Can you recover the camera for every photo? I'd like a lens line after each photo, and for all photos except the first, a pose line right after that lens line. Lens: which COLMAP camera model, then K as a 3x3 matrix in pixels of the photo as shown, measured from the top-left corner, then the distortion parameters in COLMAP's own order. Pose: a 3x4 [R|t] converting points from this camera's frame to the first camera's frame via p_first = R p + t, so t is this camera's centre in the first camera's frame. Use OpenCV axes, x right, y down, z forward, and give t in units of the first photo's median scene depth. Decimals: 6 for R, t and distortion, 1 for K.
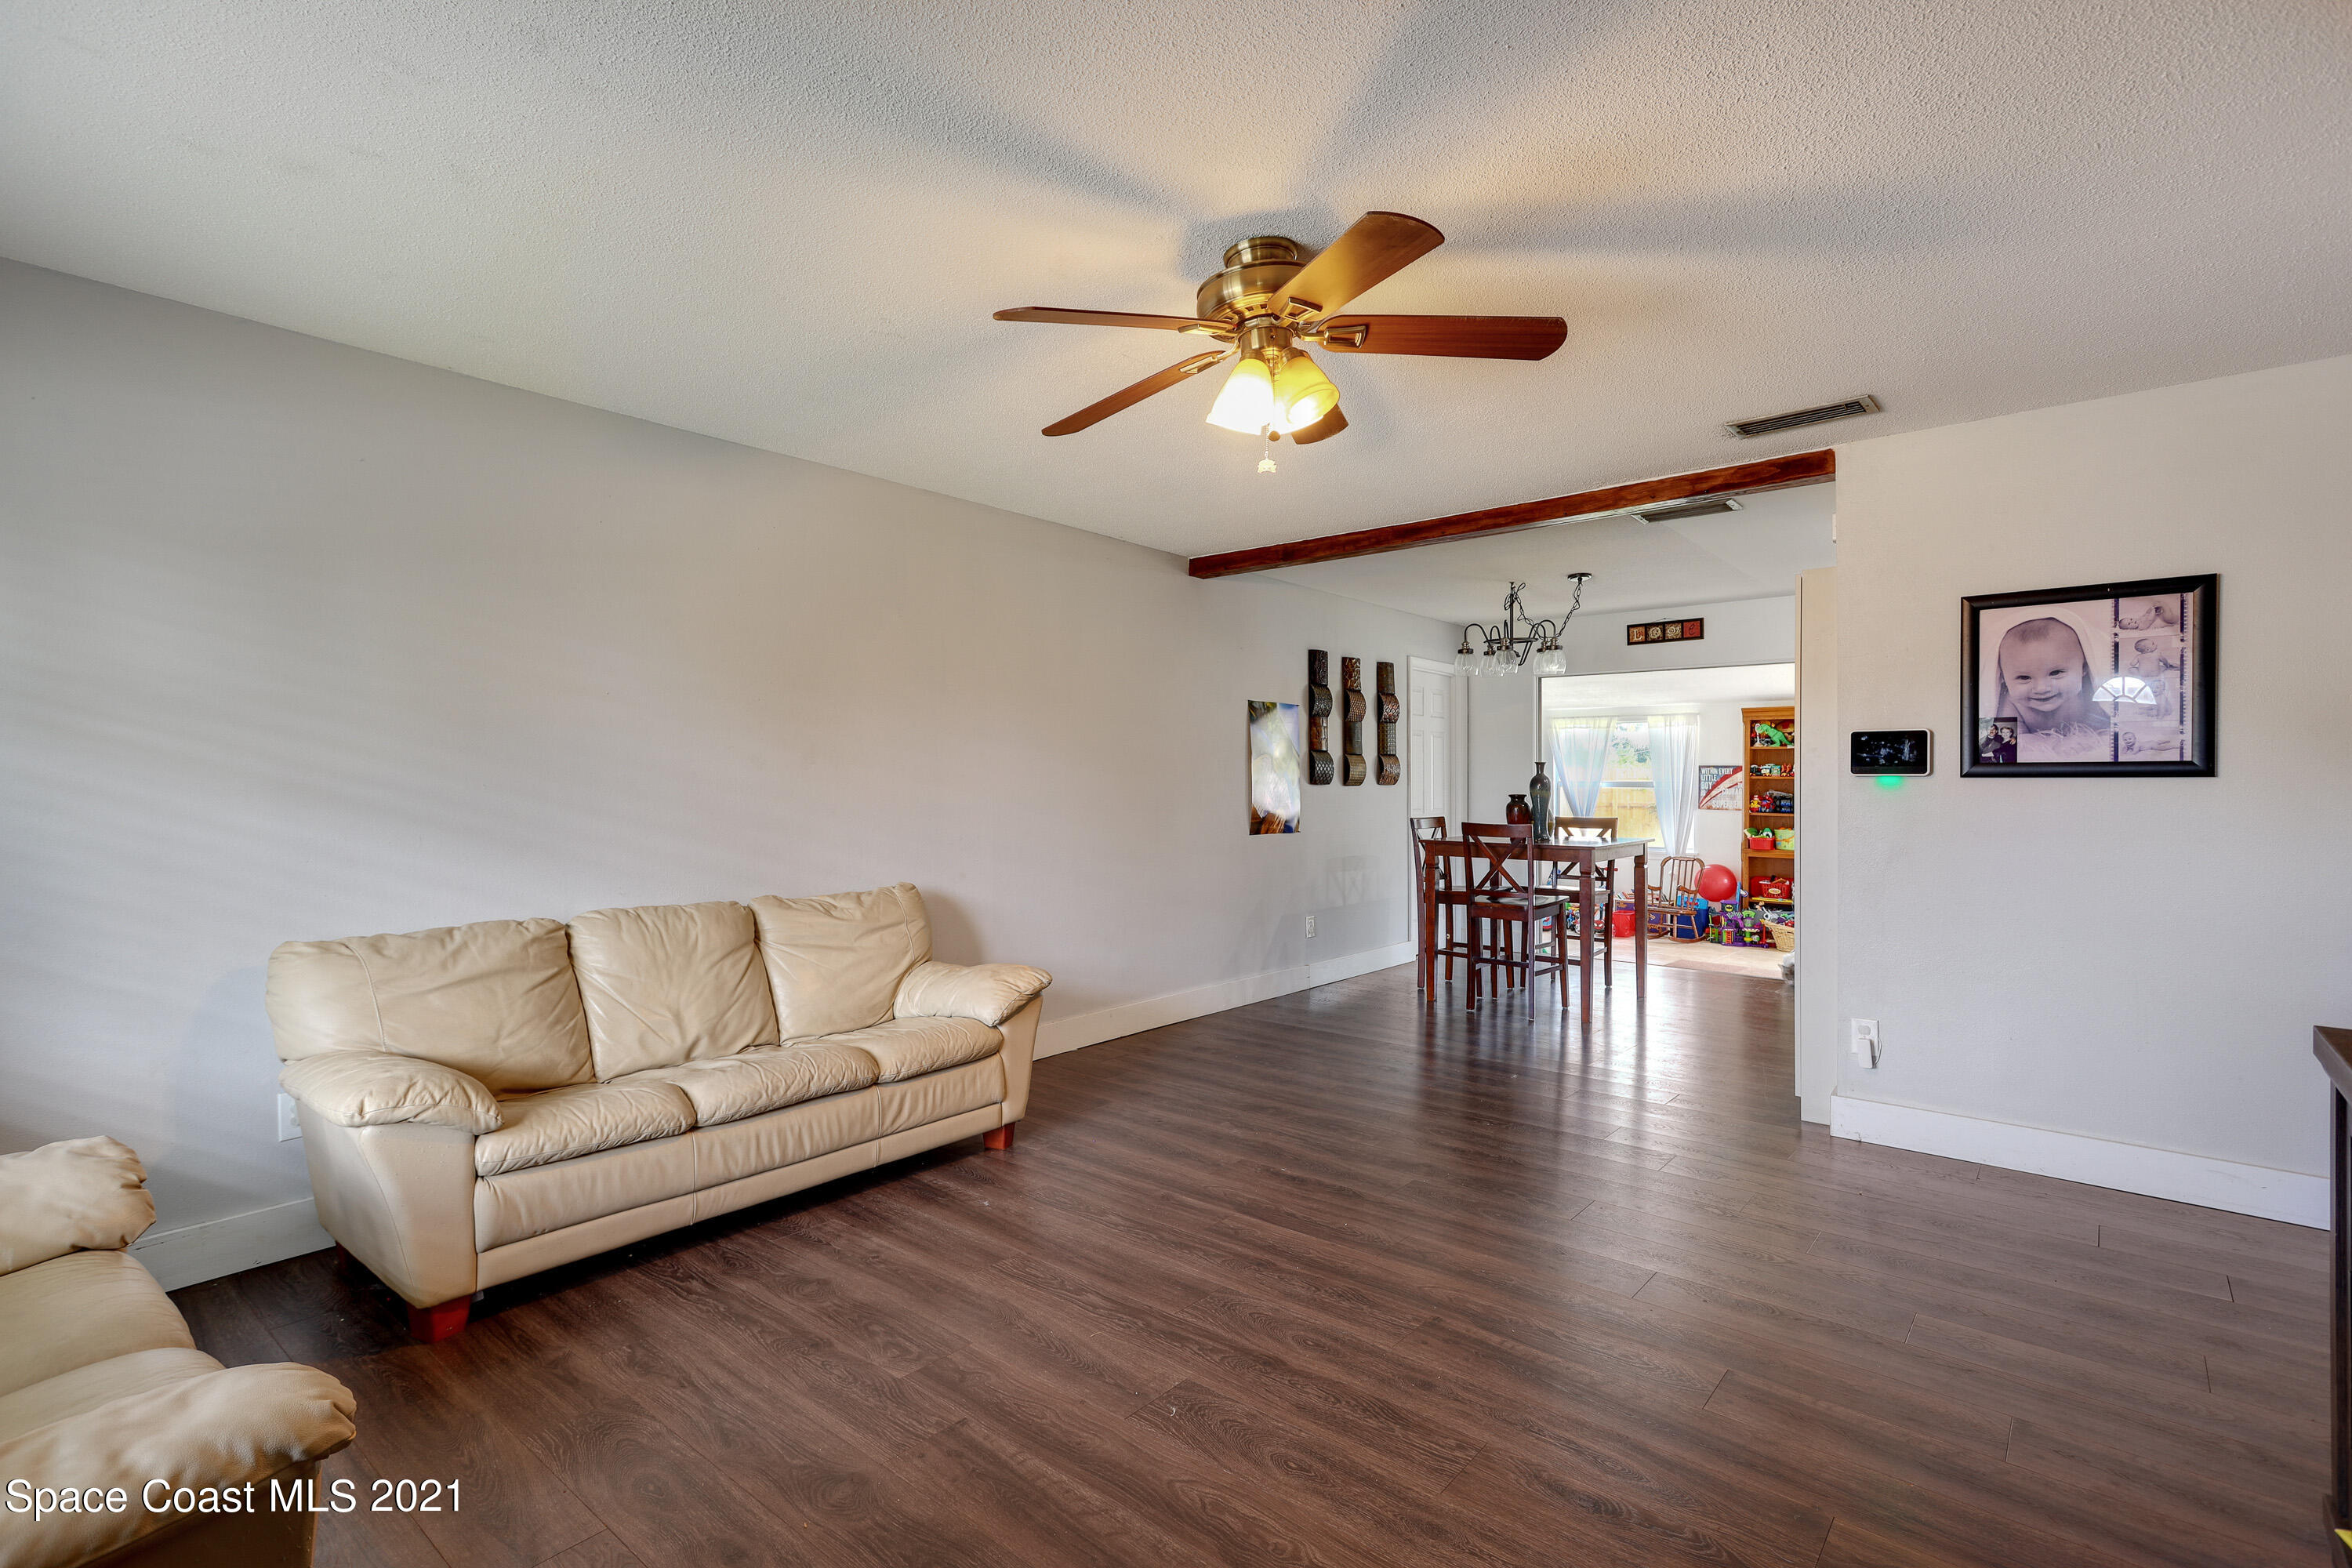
lens RADIAL K [[1138.1, 0, 1158.8], [0, 1138.1, 782.2], [0, 0, 1]] dist [0.006402, -0.000111]
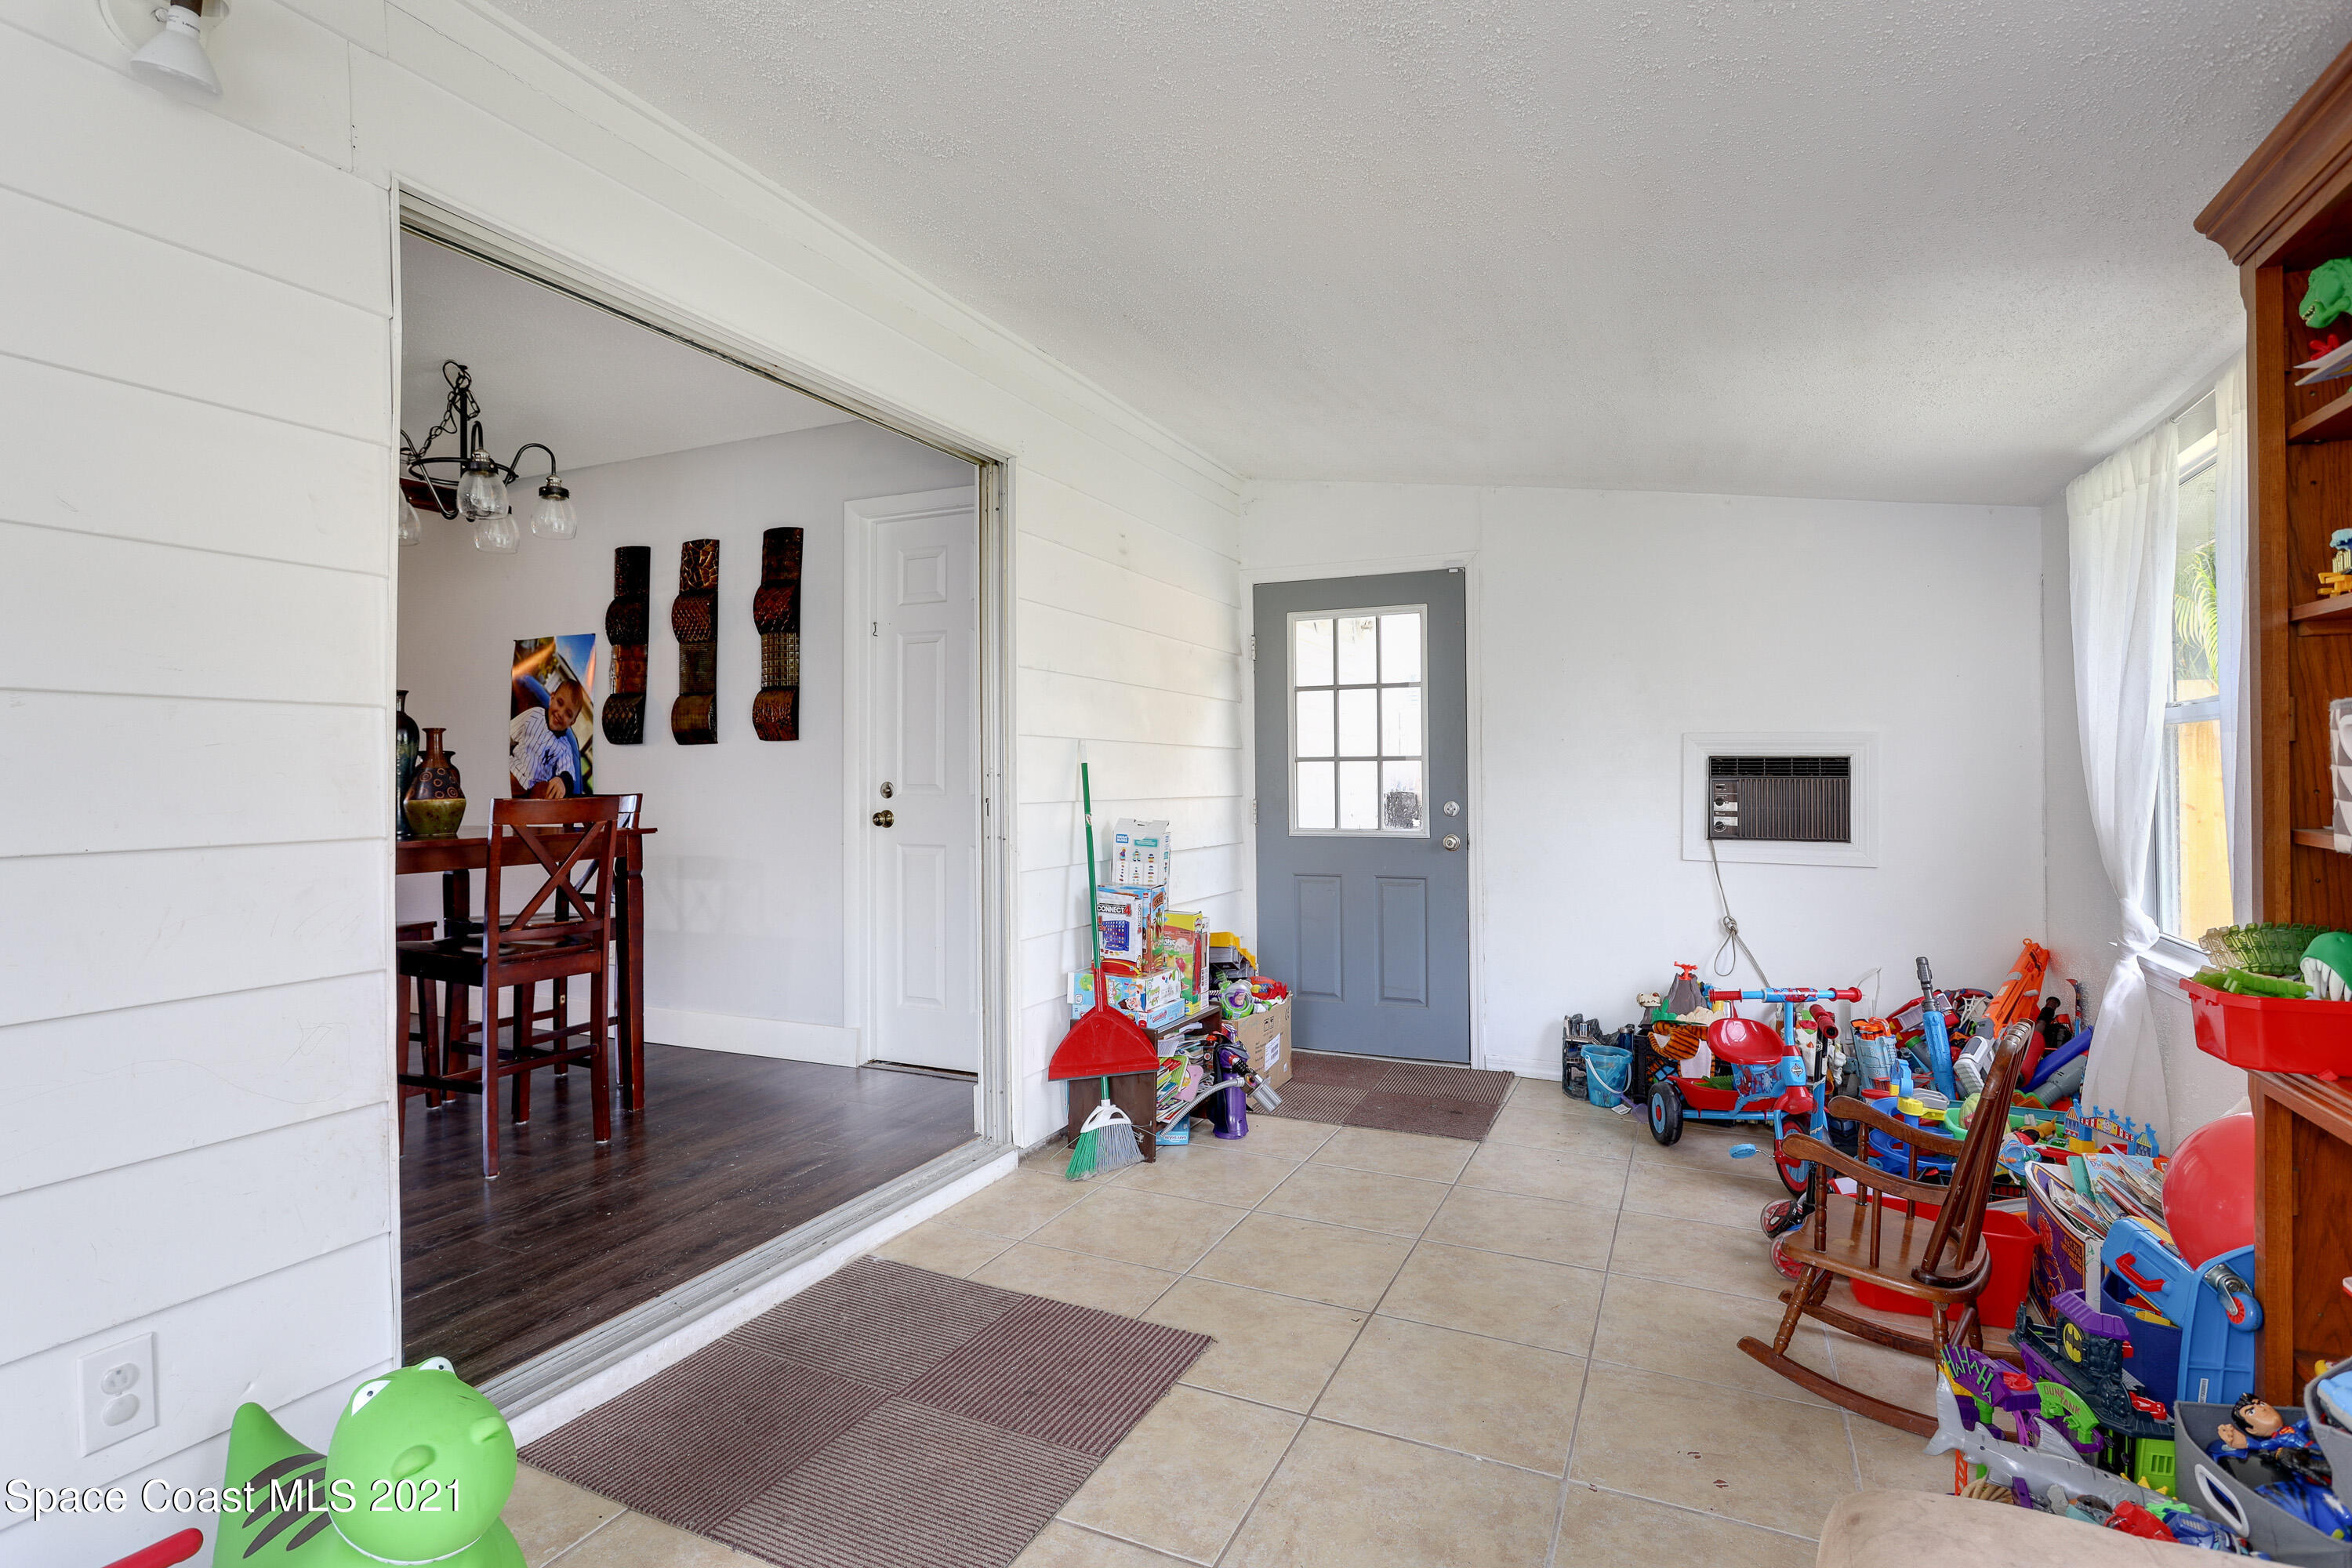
lens RADIAL K [[1138.1, 0, 1178.4], [0, 1138.1, 791.5], [0, 0, 1]] dist [0.006402, -0.000111]
pose [[0.271634, 0.013074, -0.962312, 0.799075], [0.011544, 0.999792, 0.016842, 0.020544], [0.962331, -0.015683, 0.271426, 1.014668]]
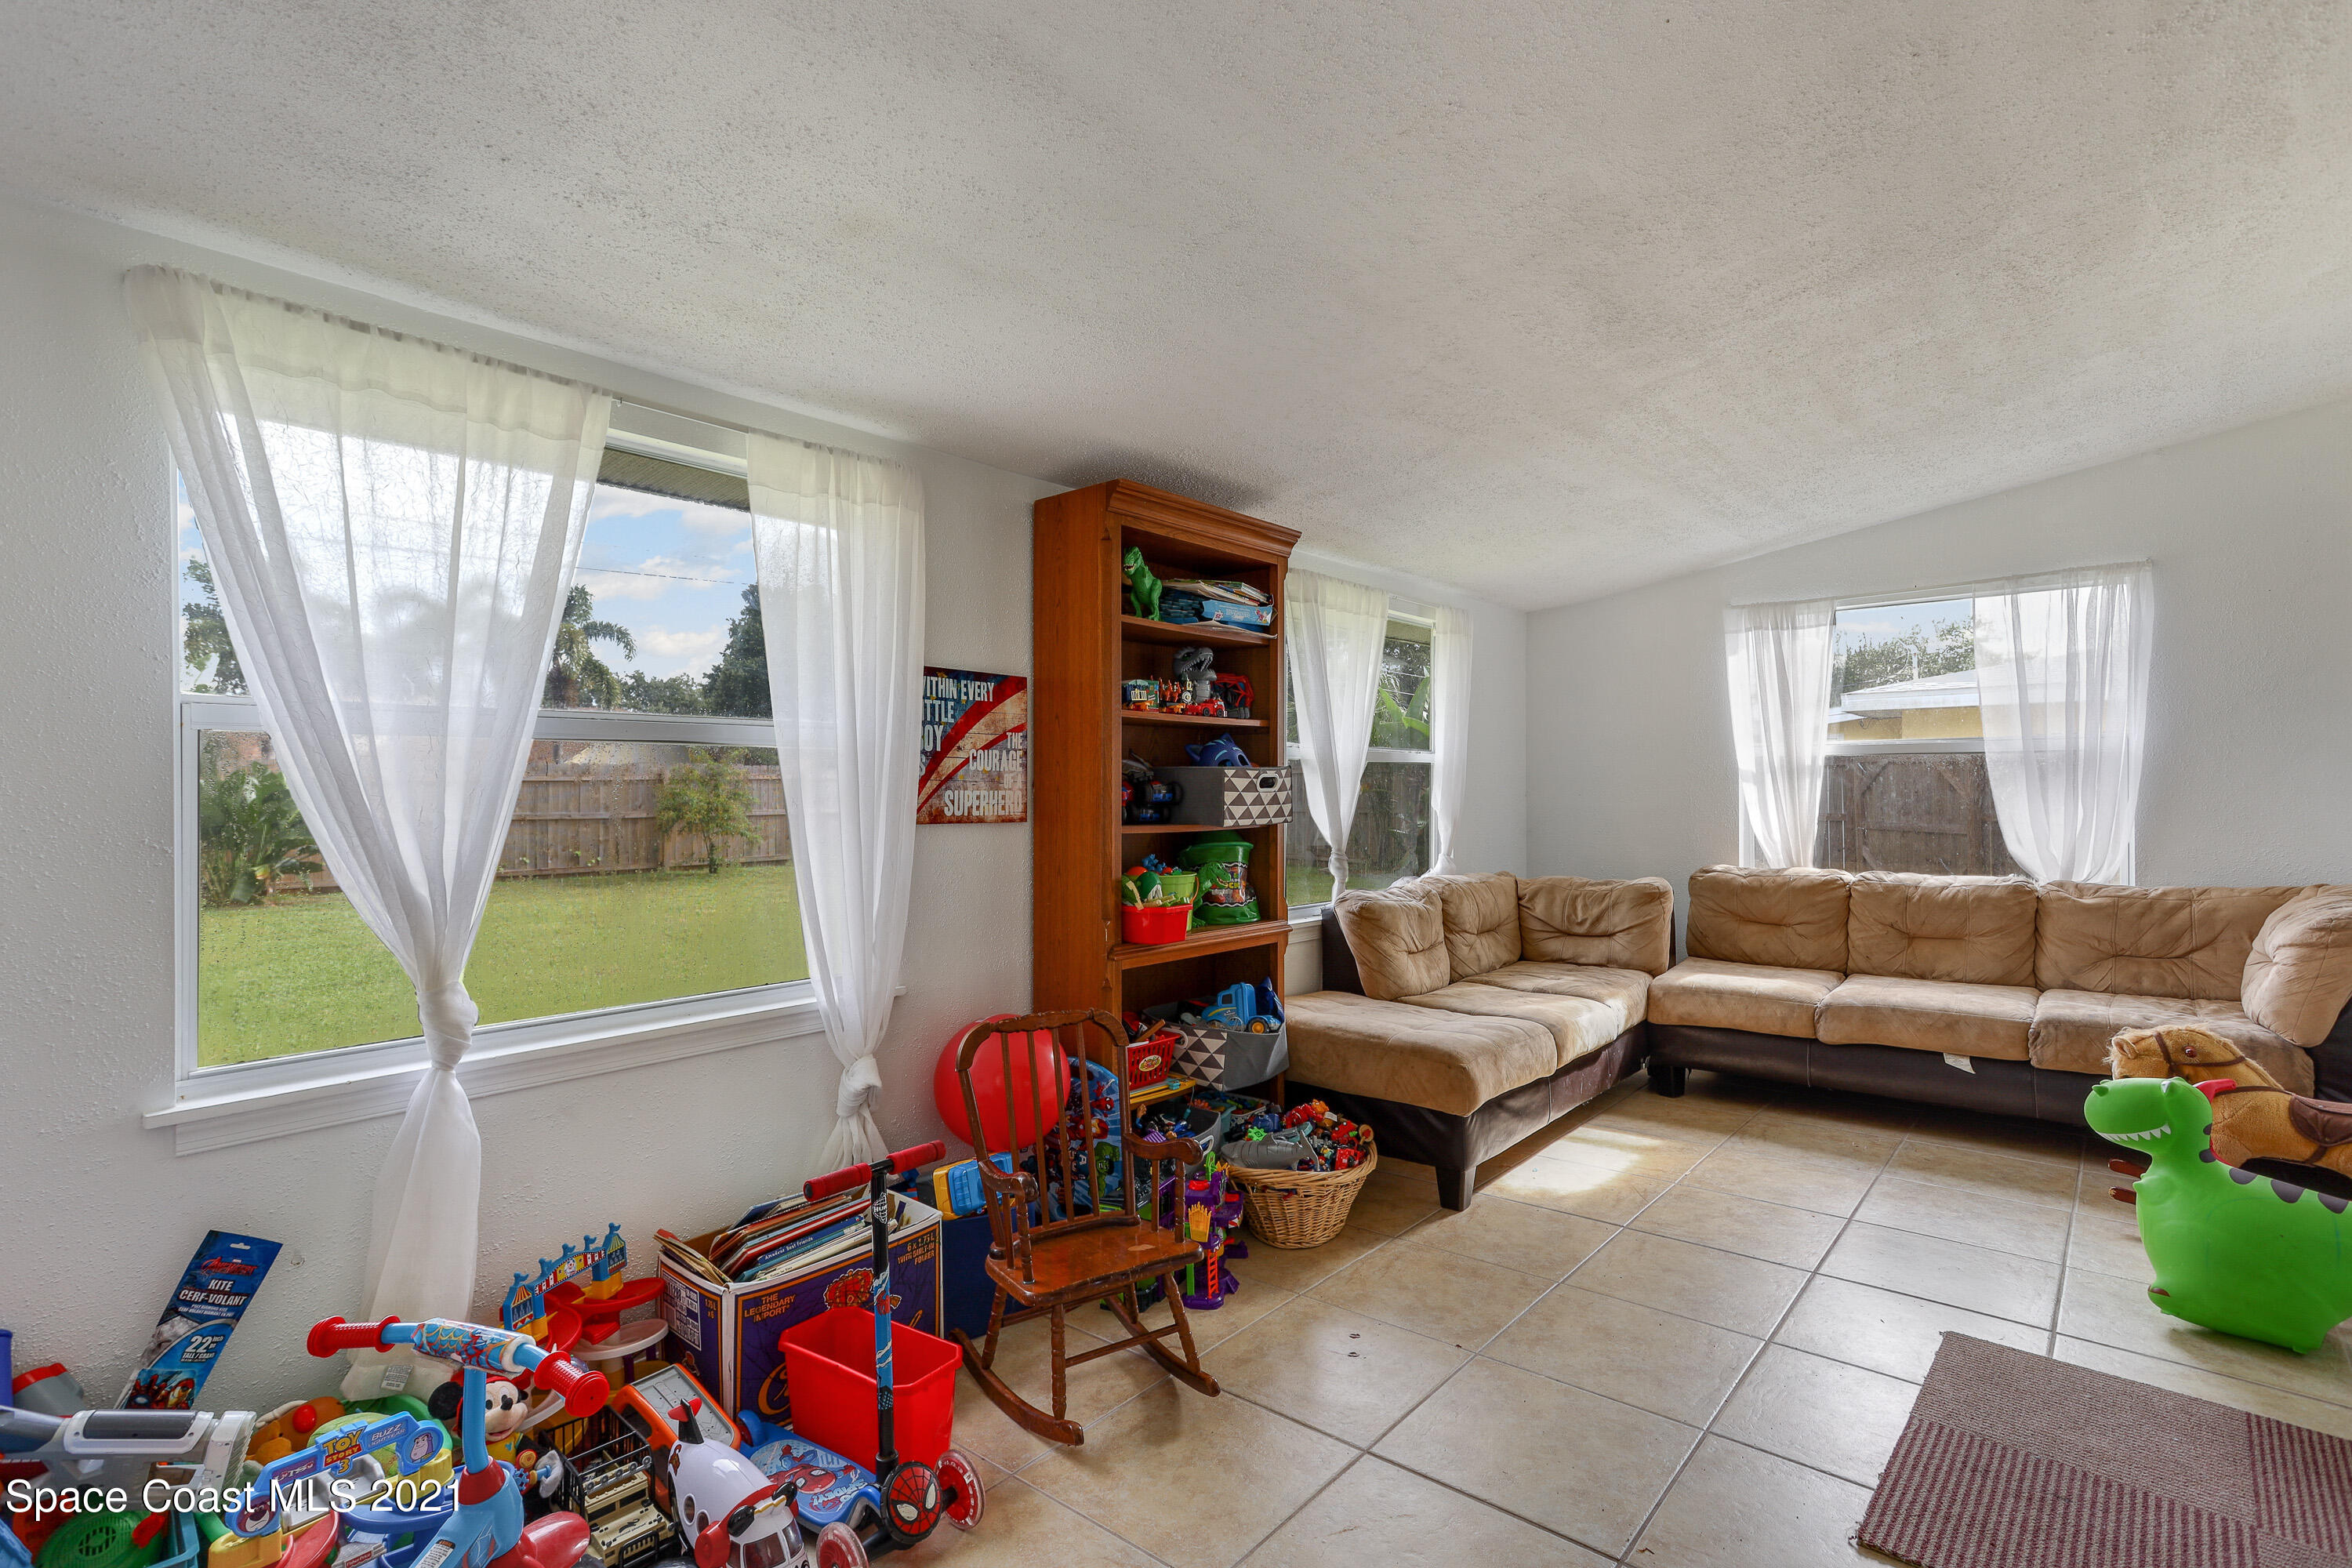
lens RADIAL K [[1138.1, 0, 1174.1], [0, 1138.1, 776.9], [0, 0, 1]] dist [0.006402, -0.000111]
pose [[0.018818, -0.003232, 0.999818, 0.263606], [0.003243, 0.999990, 0.003172, 0.015204], [-0.999818, 0.003183, 0.018828, 1.220442]]
